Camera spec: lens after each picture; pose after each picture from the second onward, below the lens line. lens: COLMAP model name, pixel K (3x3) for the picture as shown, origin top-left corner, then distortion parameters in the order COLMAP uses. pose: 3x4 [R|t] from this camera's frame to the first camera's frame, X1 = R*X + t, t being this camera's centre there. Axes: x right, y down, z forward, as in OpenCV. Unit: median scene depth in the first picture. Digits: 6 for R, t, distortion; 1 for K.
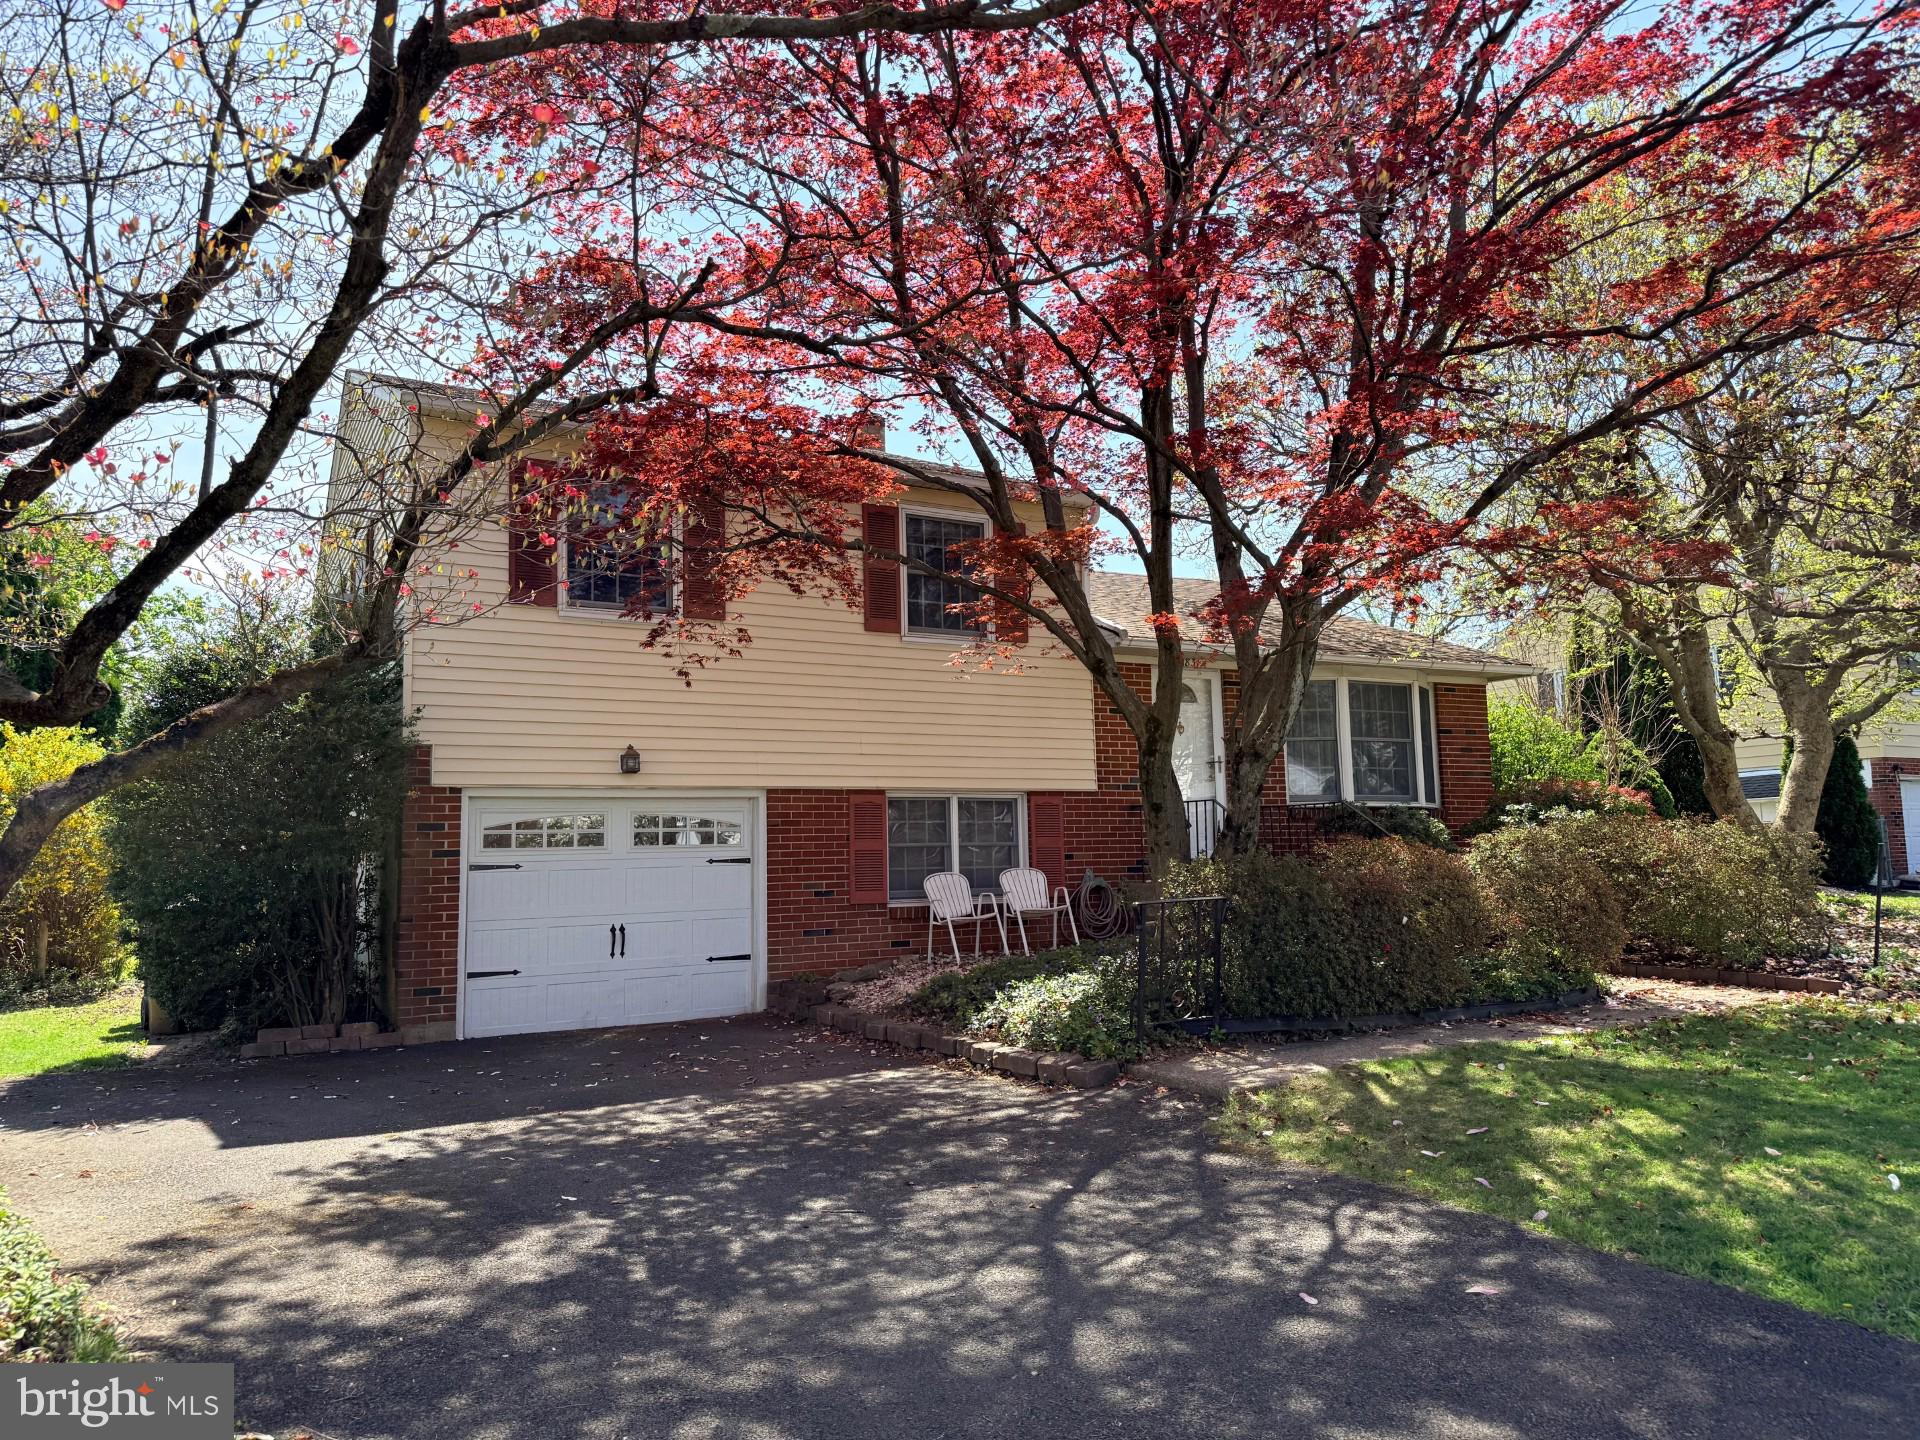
lens RADIAL K [[1141.5, 0, 952.0], [0, 1141.5, 725.5], [0, 0, 1]] dist [0.004582, -0.000431]
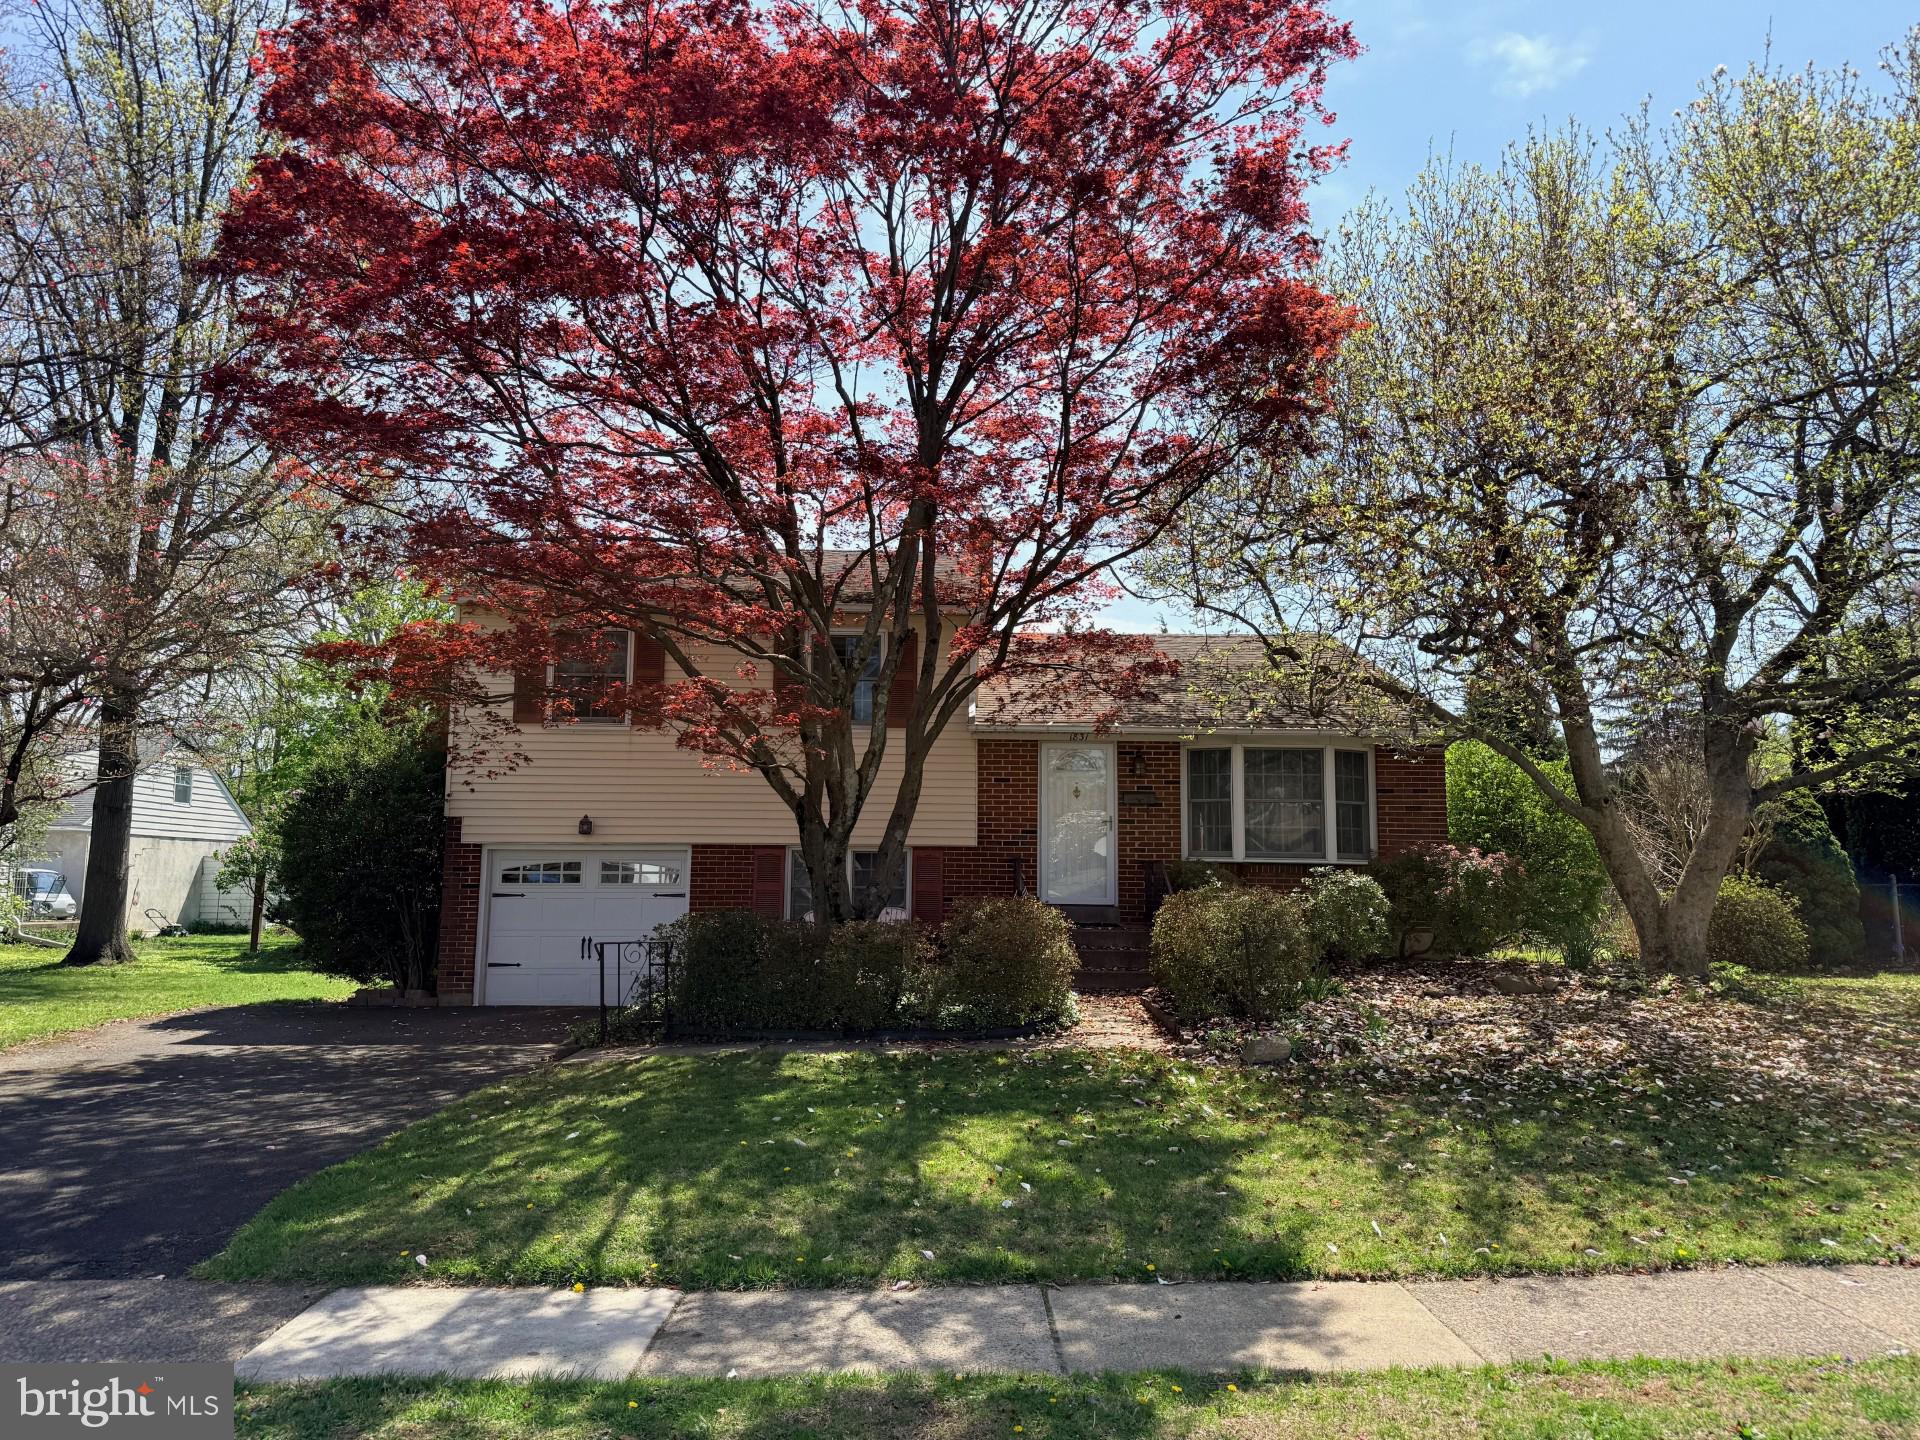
lens RADIAL K [[1141.5, 0, 952.0], [0, 1141.5, 725.5], [0, 0, 1]] dist [0.004582, -0.000431]
pose [[0.892968, -0.030600, -0.449078, 0.788859], [0.023700, 0.999499, -0.020978, -0.055034], [0.449495, 0.008089, 0.893246, -0.099754]]
